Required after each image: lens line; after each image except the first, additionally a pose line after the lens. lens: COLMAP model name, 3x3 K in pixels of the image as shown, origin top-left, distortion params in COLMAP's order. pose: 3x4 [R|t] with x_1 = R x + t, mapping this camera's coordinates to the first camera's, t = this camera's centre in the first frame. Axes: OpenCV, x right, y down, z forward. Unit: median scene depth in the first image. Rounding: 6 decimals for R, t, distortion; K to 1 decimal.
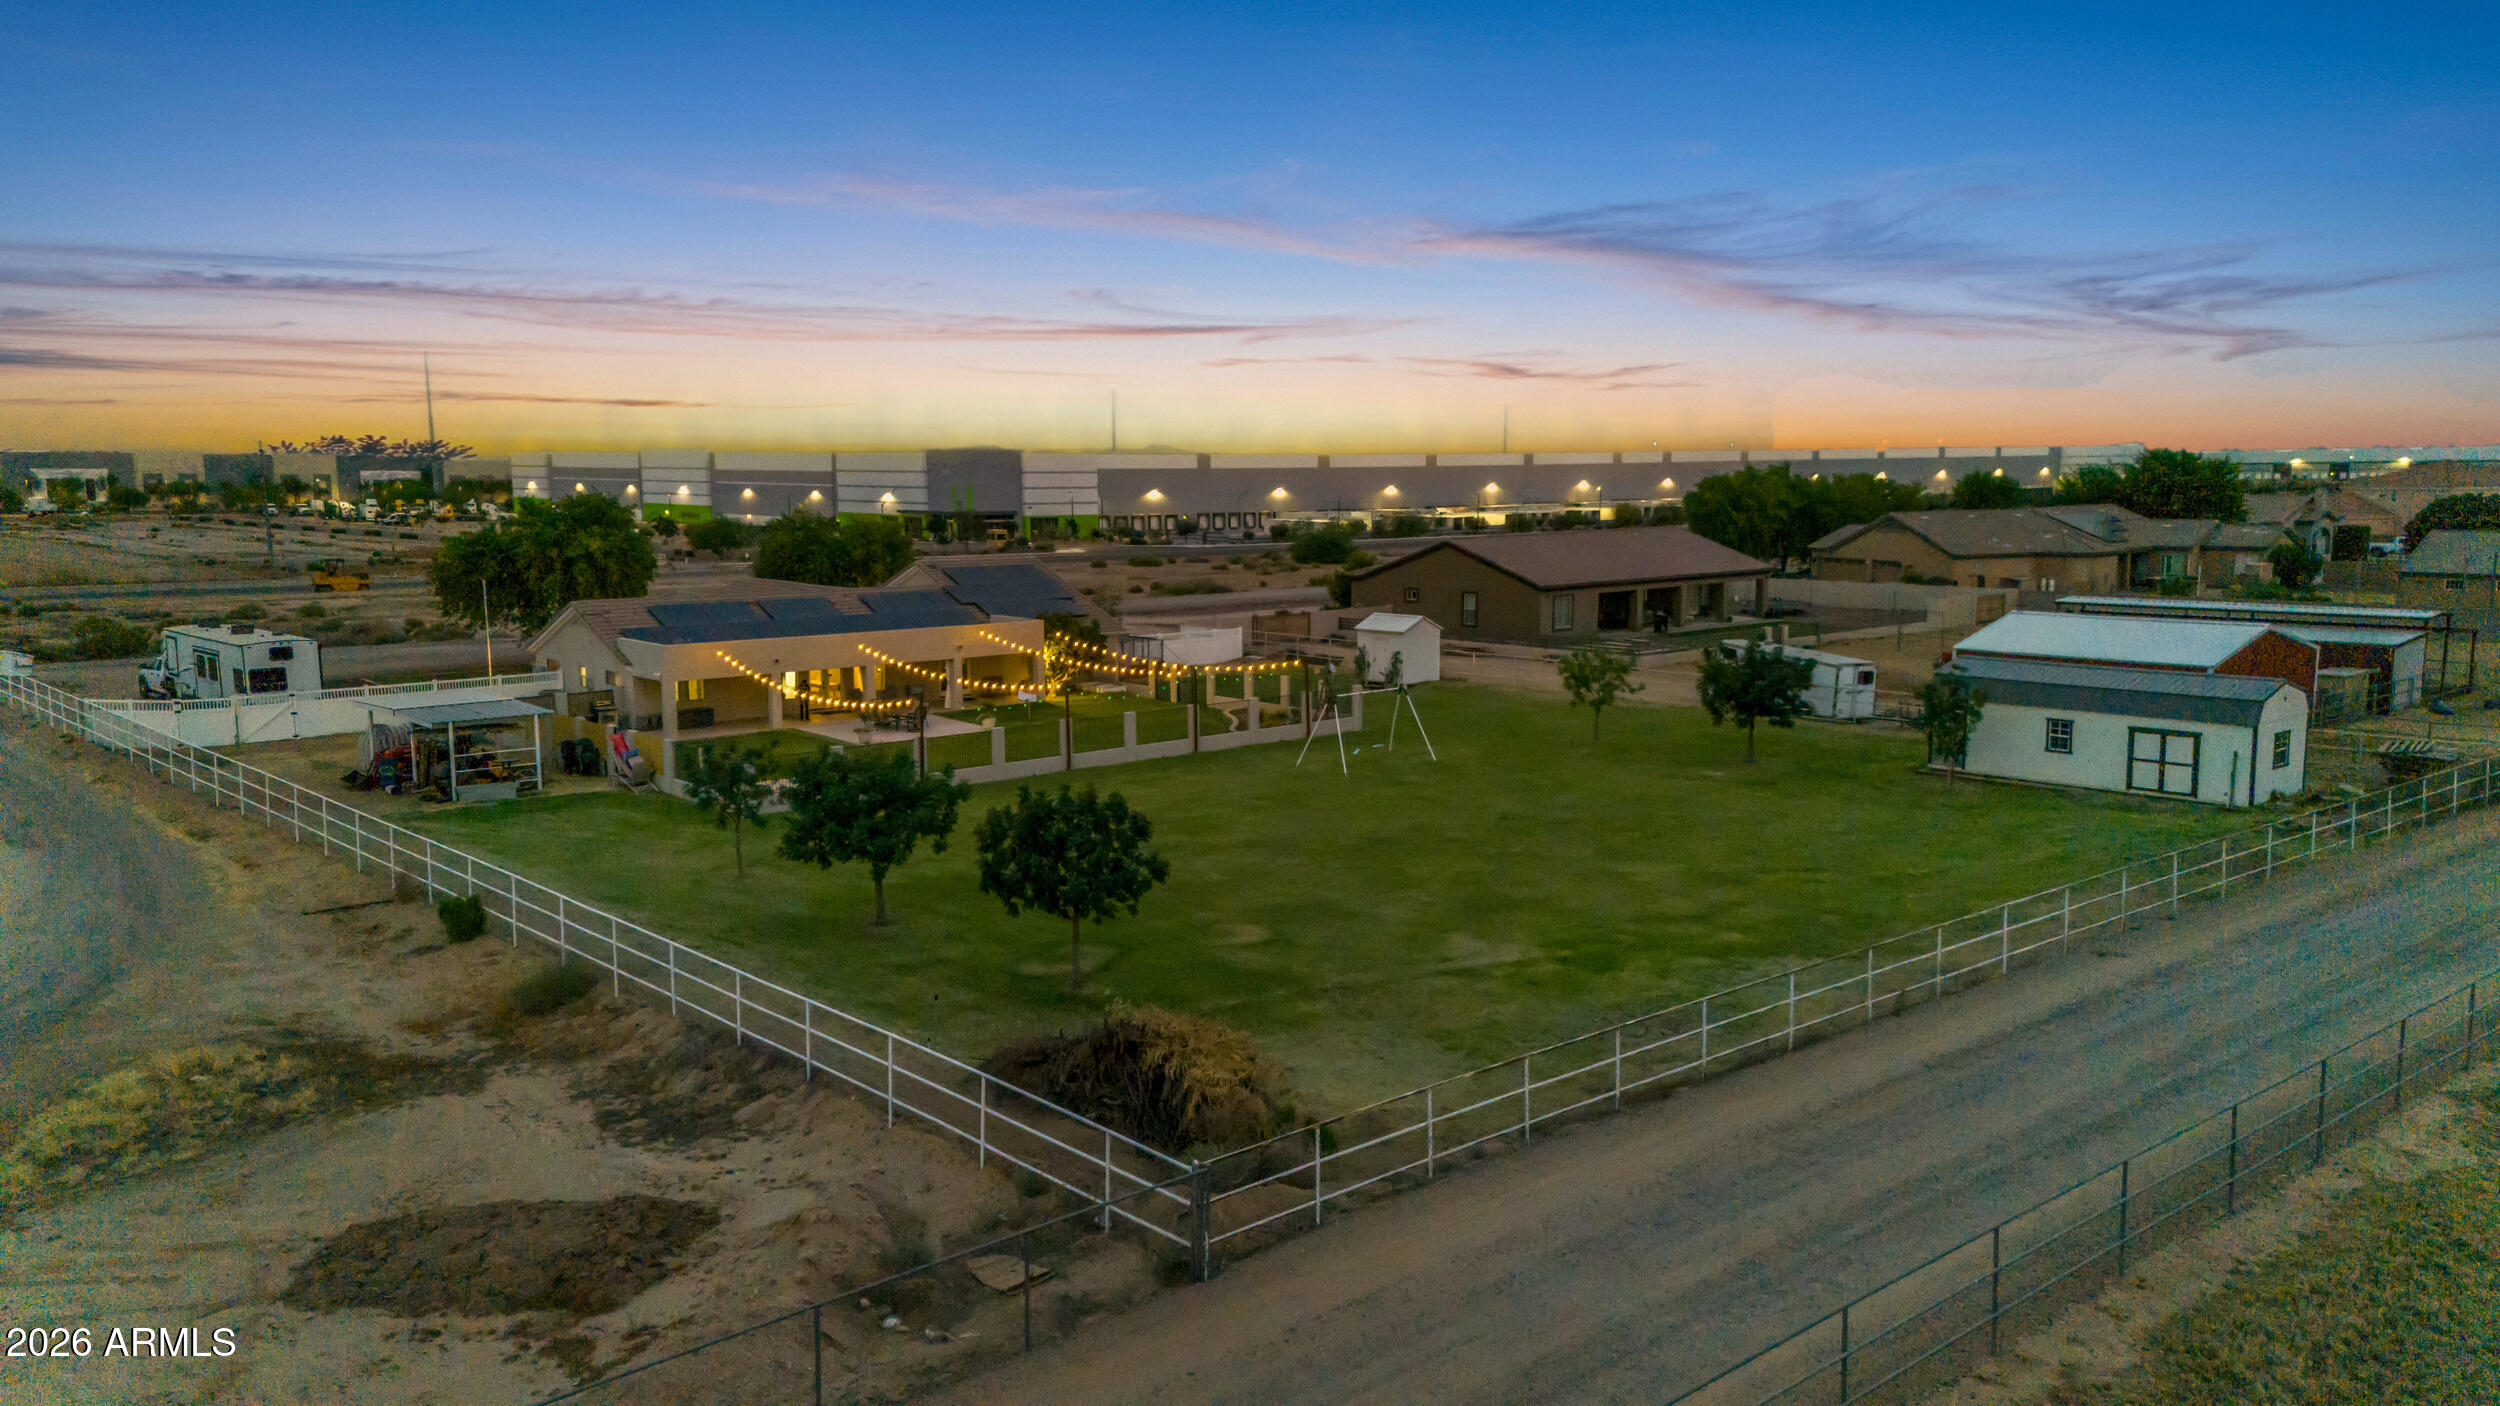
lens RADIAL K [[1808.1, 0, 1260.9], [0, 1808.1, 703.2], [0, 0, 1]] dist [0.201895, -0.138813]
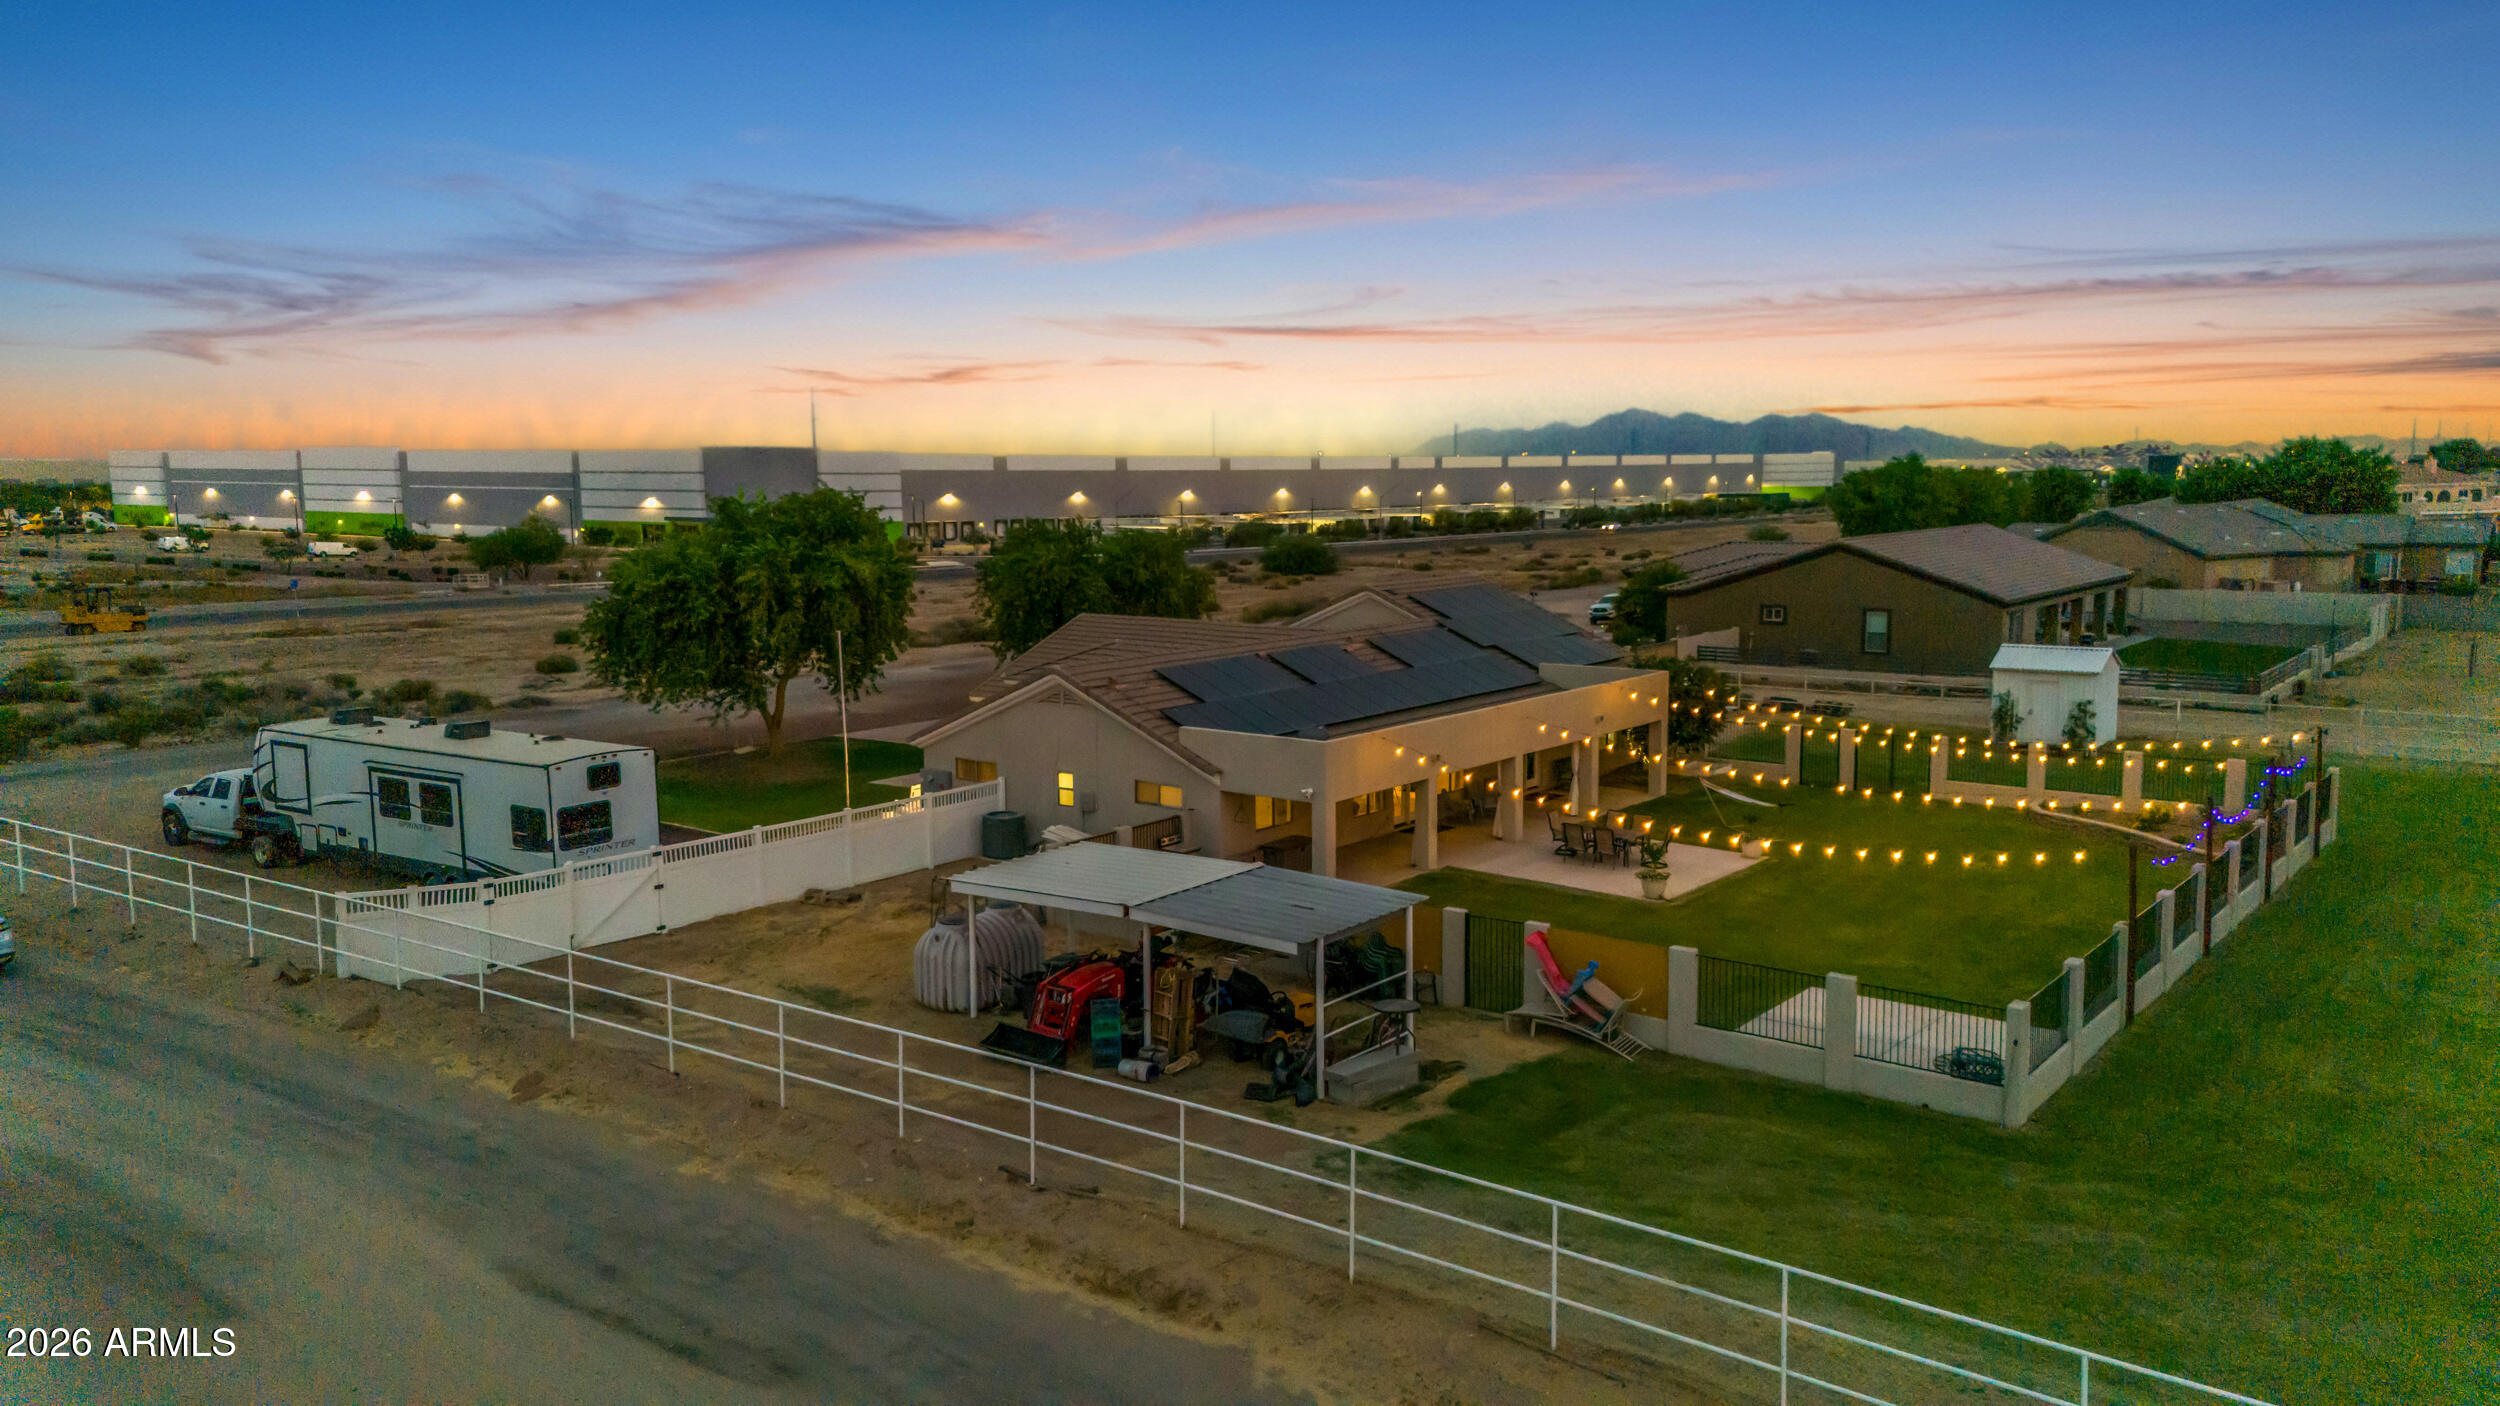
lens RADIAL K [[1808.1, 0, 1260.9], [0, 1808.1, 703.2], [0, 0, 1]] dist [0.201895, -0.138813]
pose [[0.980591, -0.027295, 0.194157, -0.102930], [0.028205, 0.999600, -0.001928, -0.009727], [-0.194026, 0.007367, 0.980969, 0.101731]]
